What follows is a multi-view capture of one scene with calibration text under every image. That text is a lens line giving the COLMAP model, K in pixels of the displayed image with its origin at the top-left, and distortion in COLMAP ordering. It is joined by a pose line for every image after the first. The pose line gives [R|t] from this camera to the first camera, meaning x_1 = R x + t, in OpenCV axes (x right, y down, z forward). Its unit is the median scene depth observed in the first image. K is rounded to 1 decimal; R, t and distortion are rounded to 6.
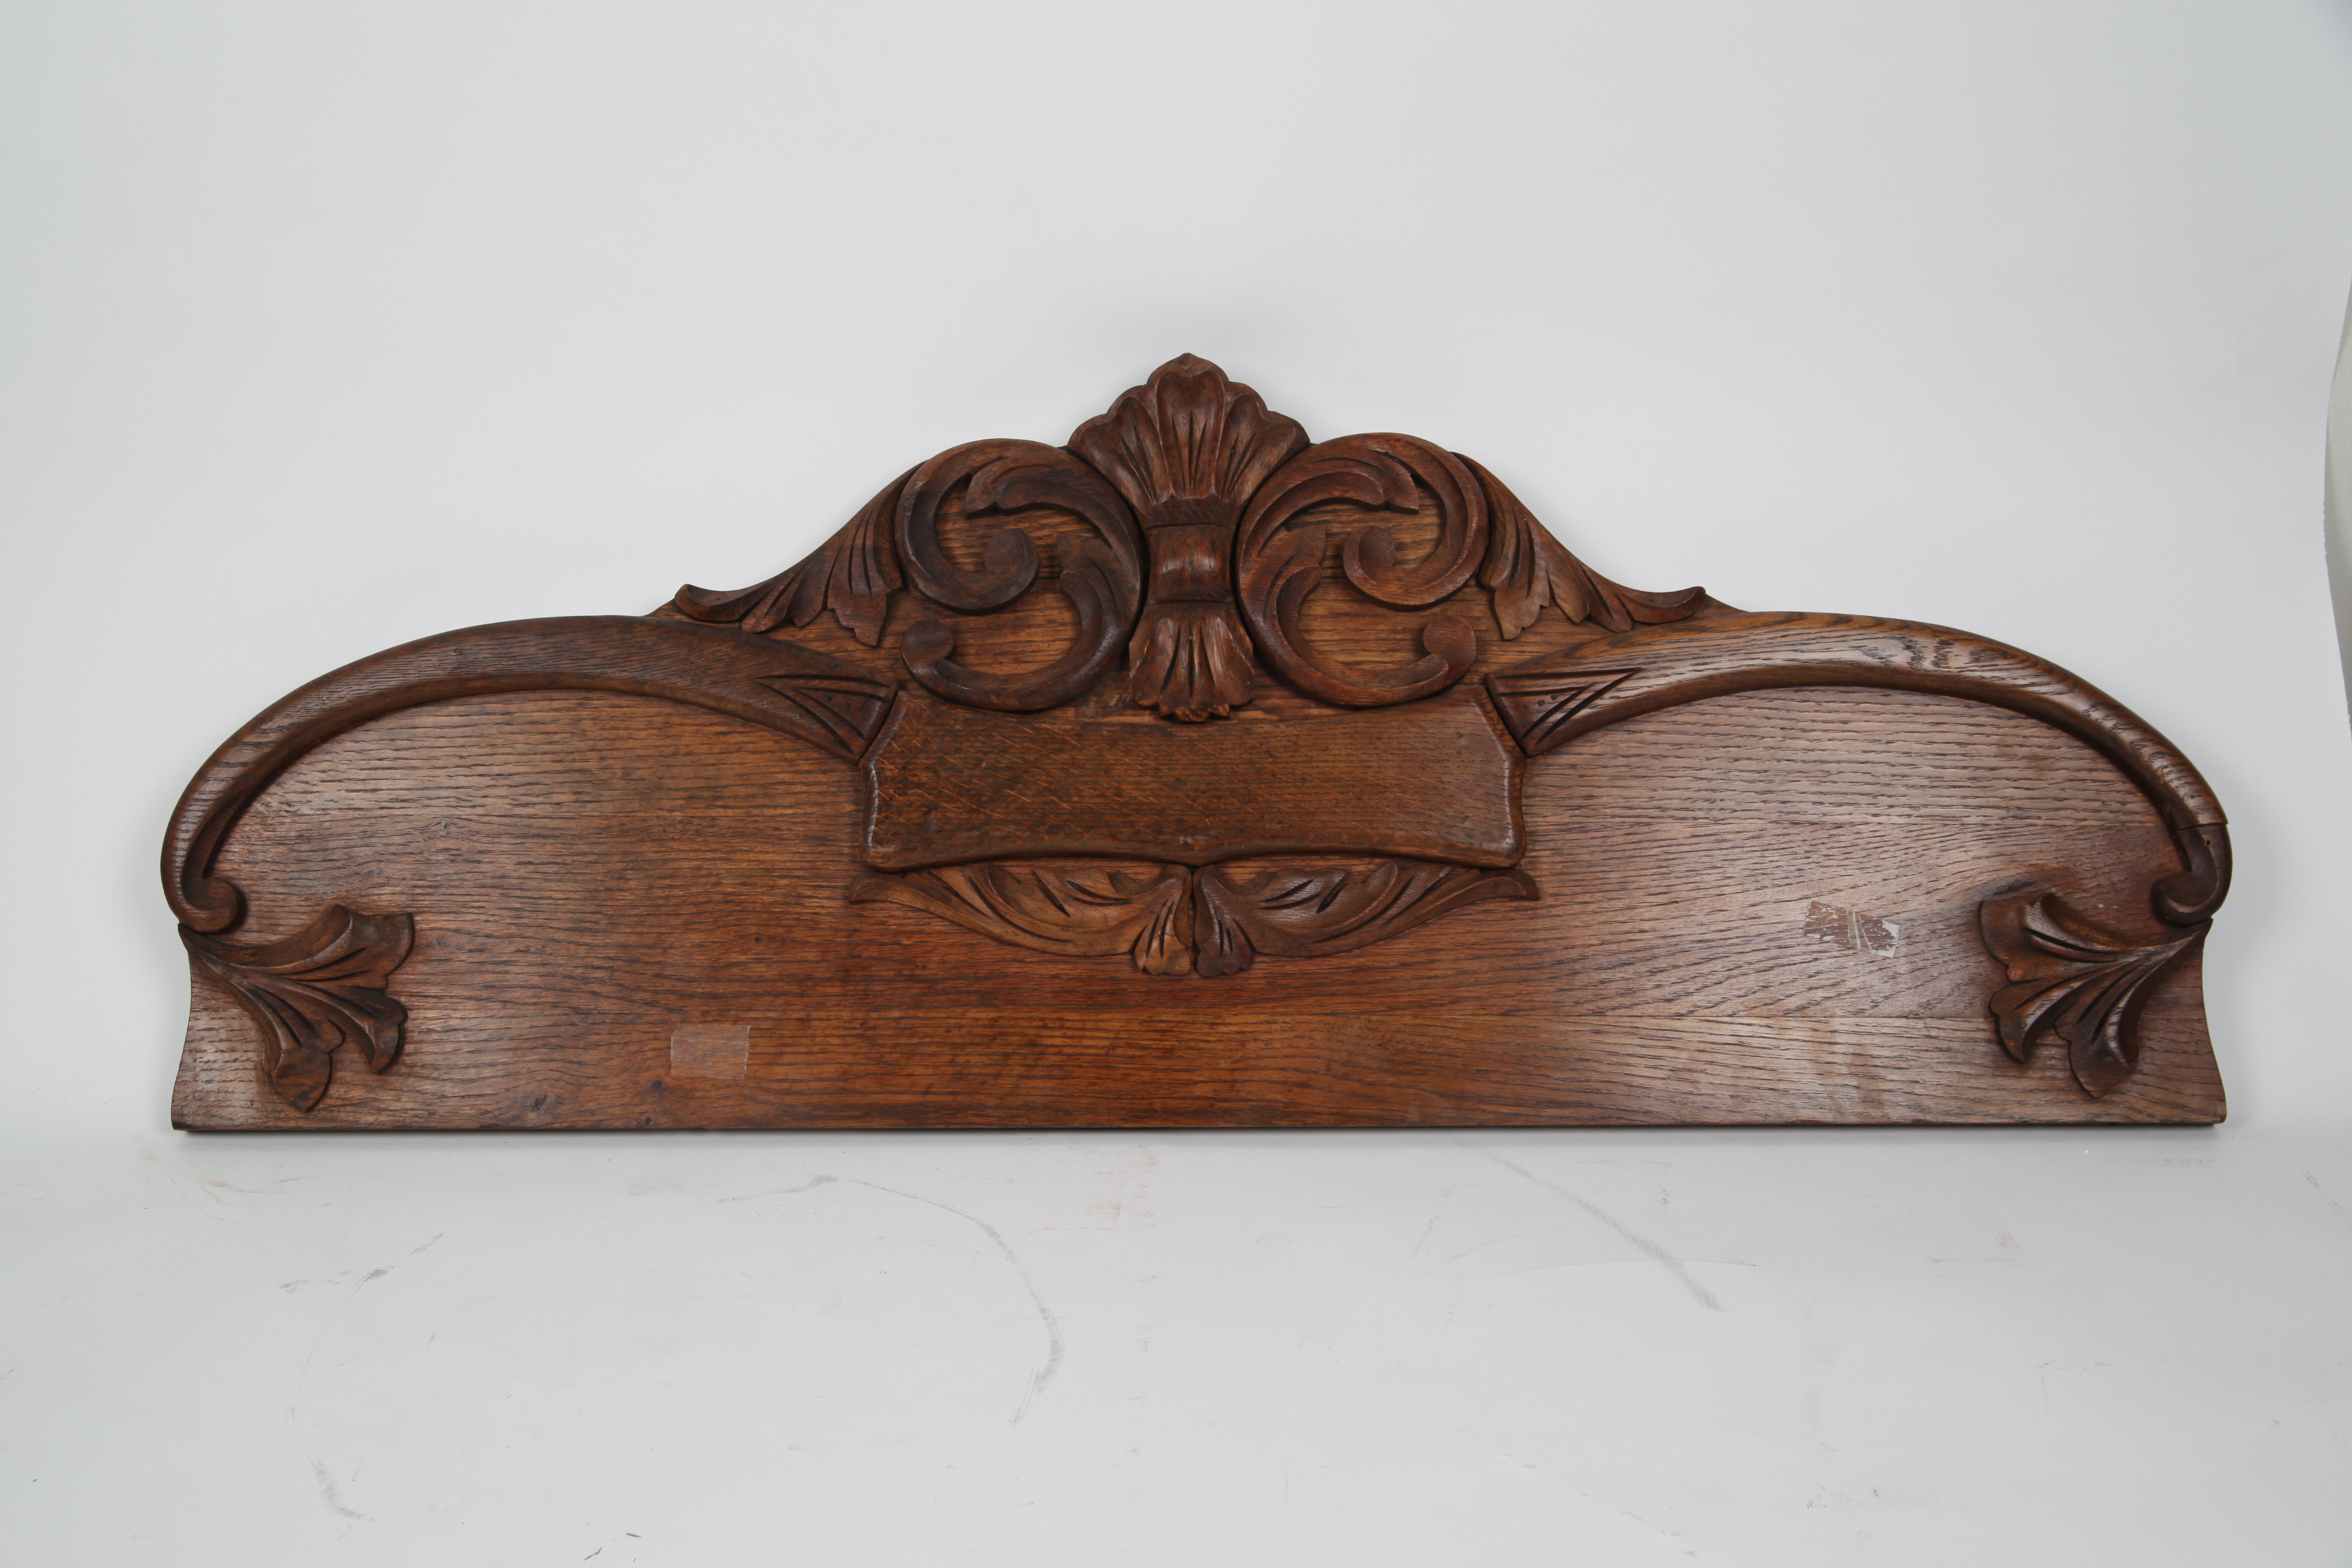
lens RADIAL K [[2854.1, 0, 1176.0], [0, 2854.1, 784.0], [0, 0, 1]] dist [-0.001280, -0.000510]
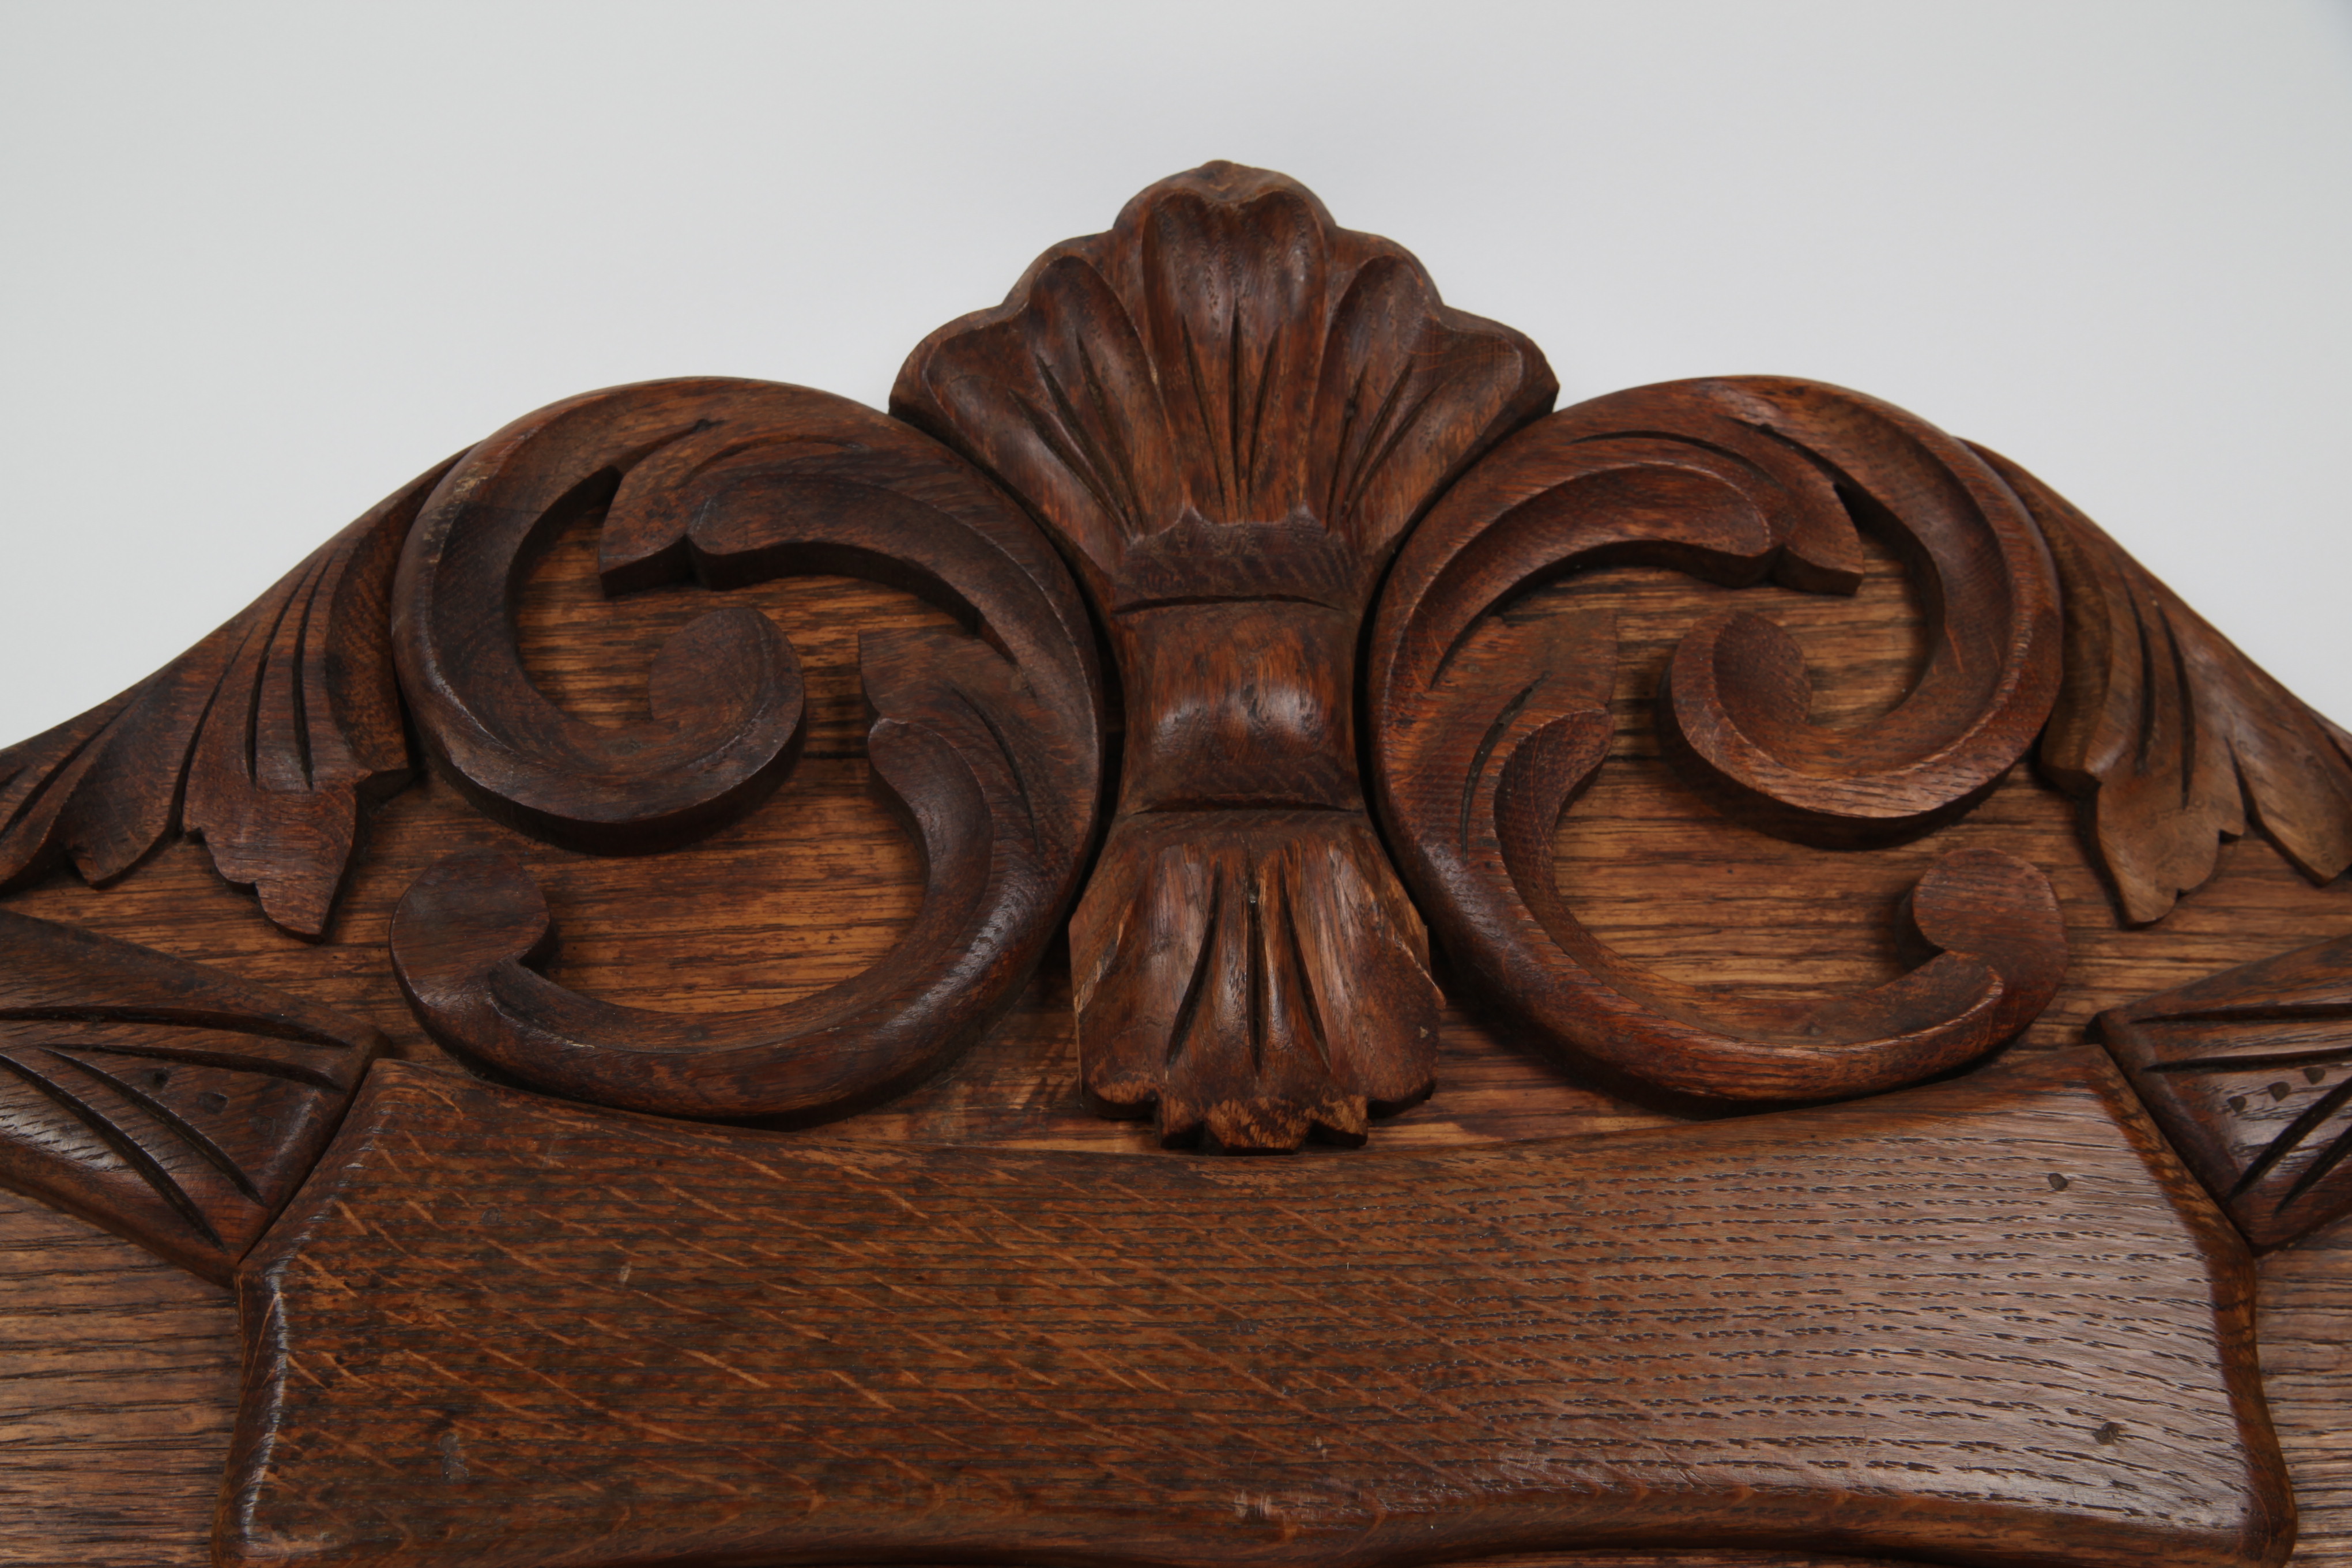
lens RADIAL K [[3261.7, 0, 1176.0], [0, 3261.7, 784.0], [0, 0, 1]] dist [0.004566, 0.168454]
pose [[0.997837, 0.005829, 0.065471, -0.029191], [0.010157, 0.970426, -0.241187, 0.028809], [-0.064941, 0.241330, 0.968268, 0.615651]]
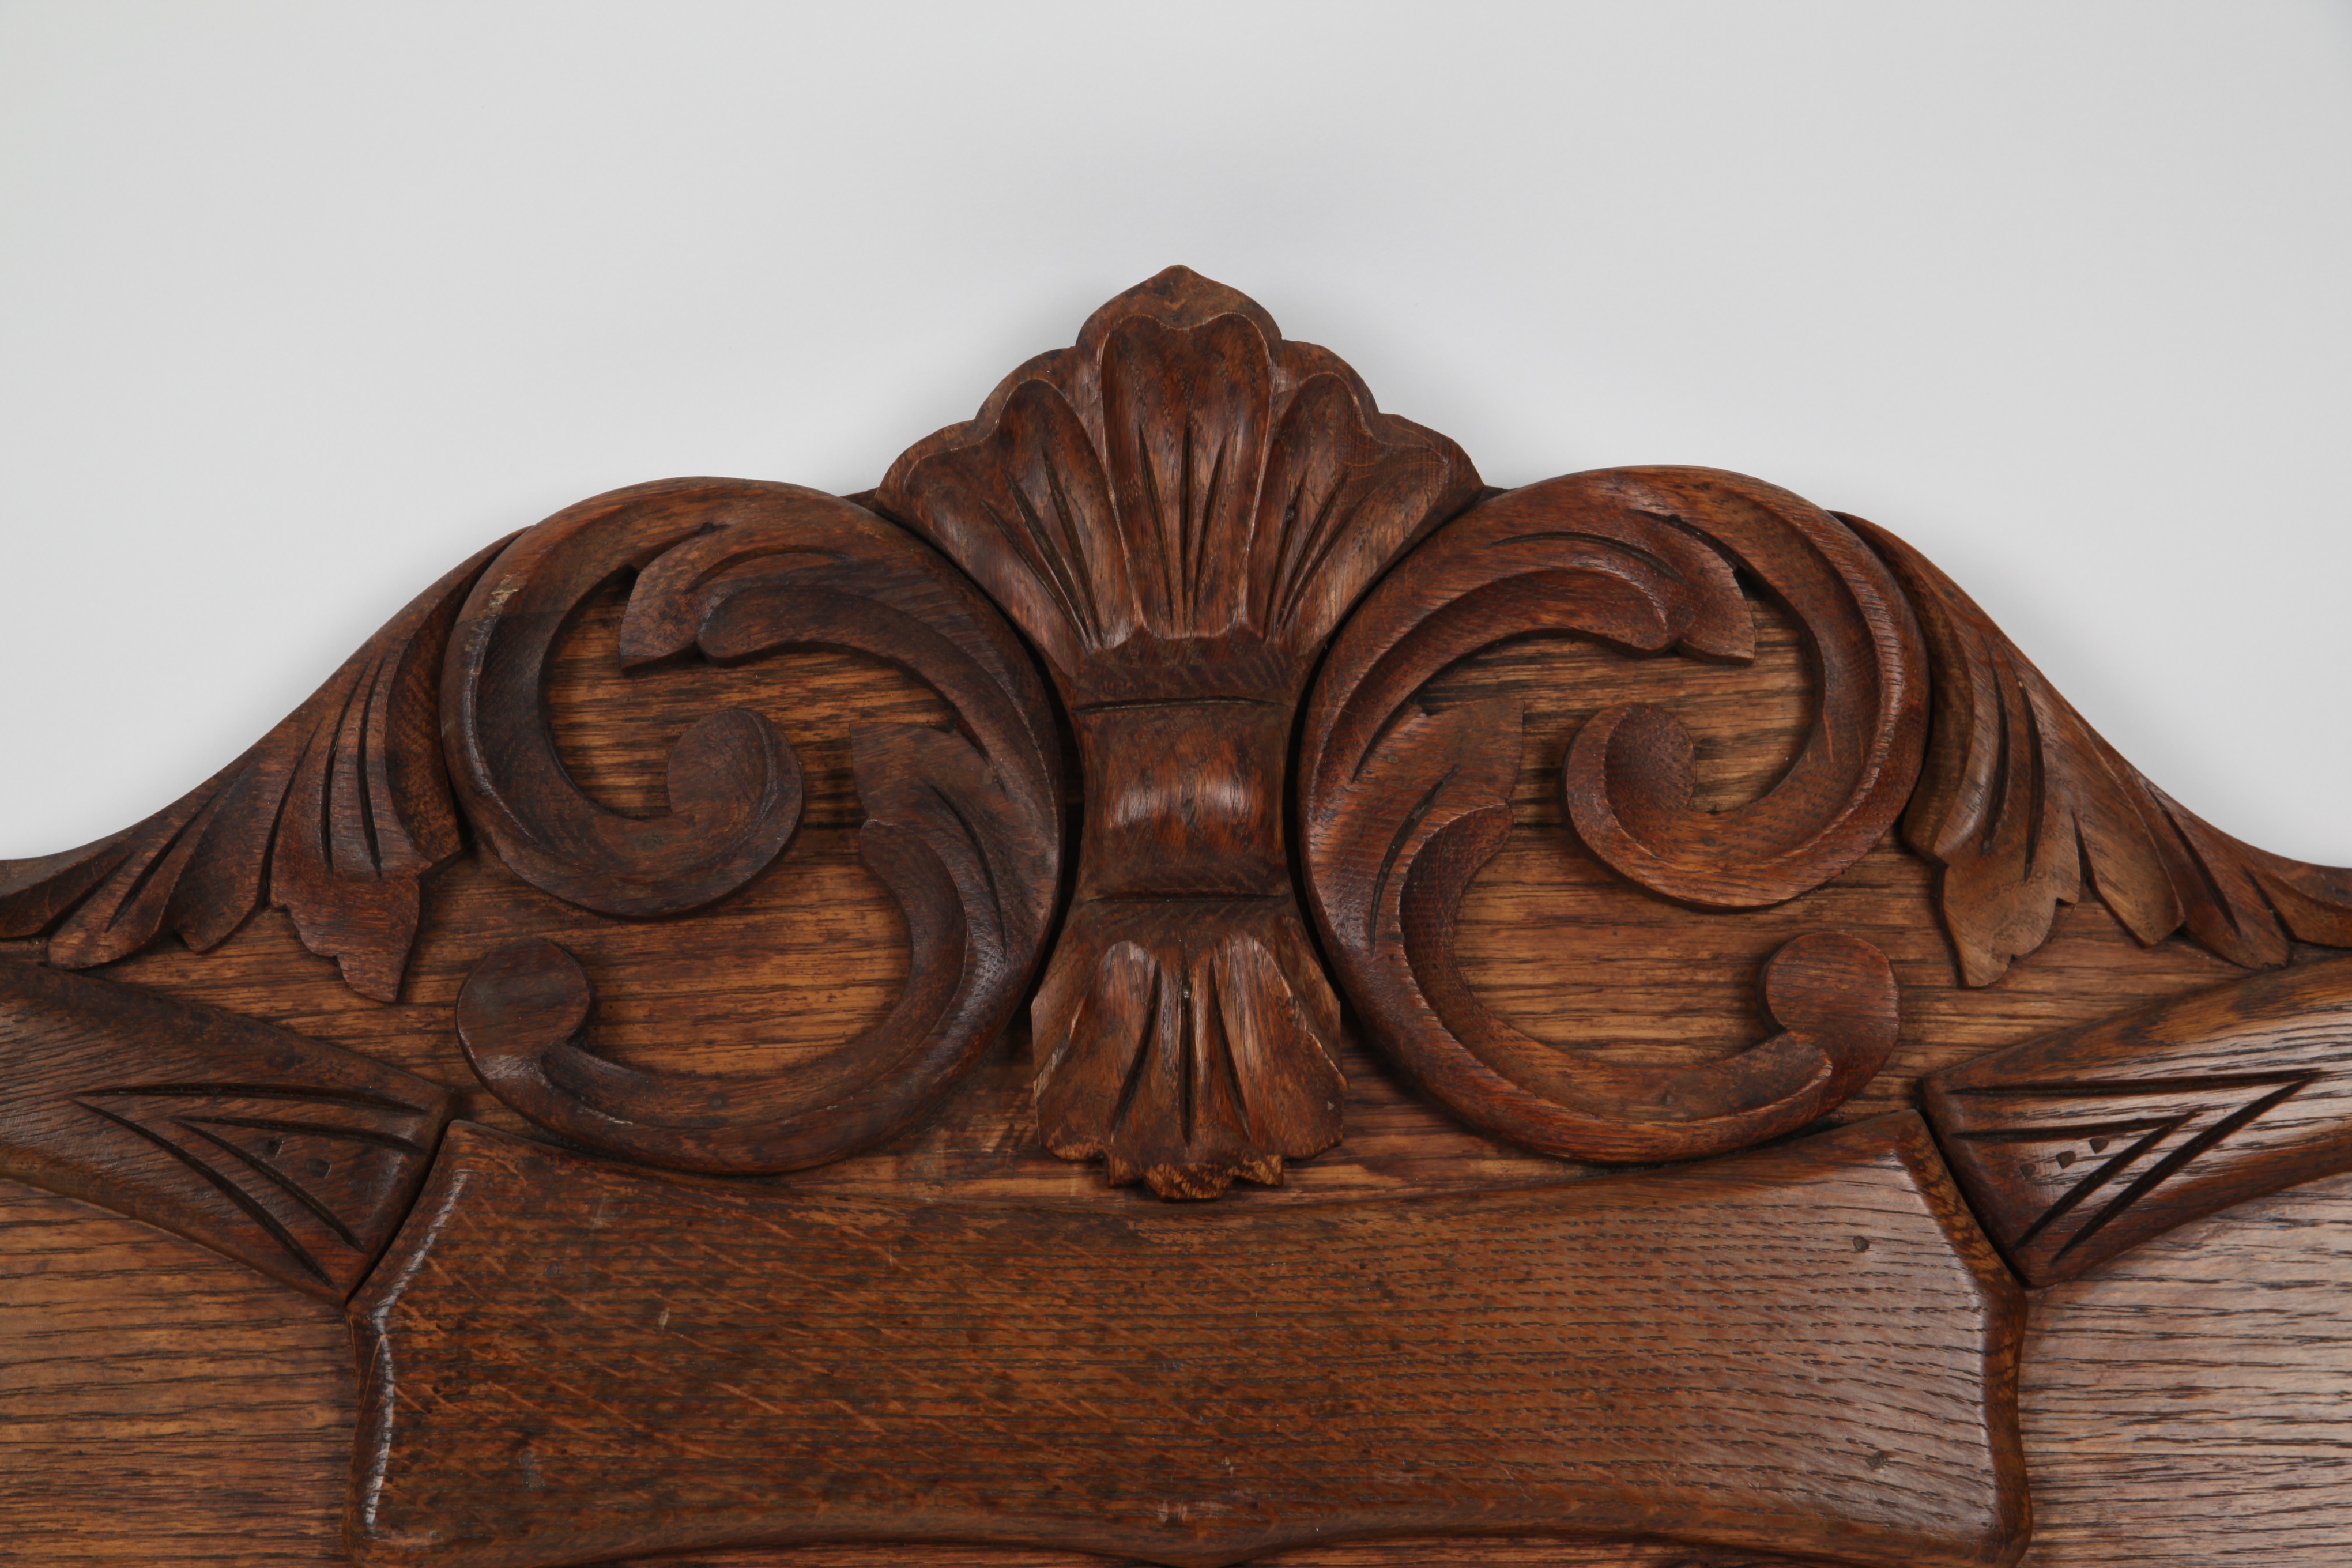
lens RADIAL K [[4669.6, 0, 1183.8], [0, 4669.6, 795.3], [0, 0, 1]] dist [0.148328, 0.639471]
pose [[0.999745, 0.001868, 0.022490, -0.009837], [-0.002980, 0.998769, 0.049520, -0.110259], [-0.022370, -0.049574, 0.998520, 0.346912]]
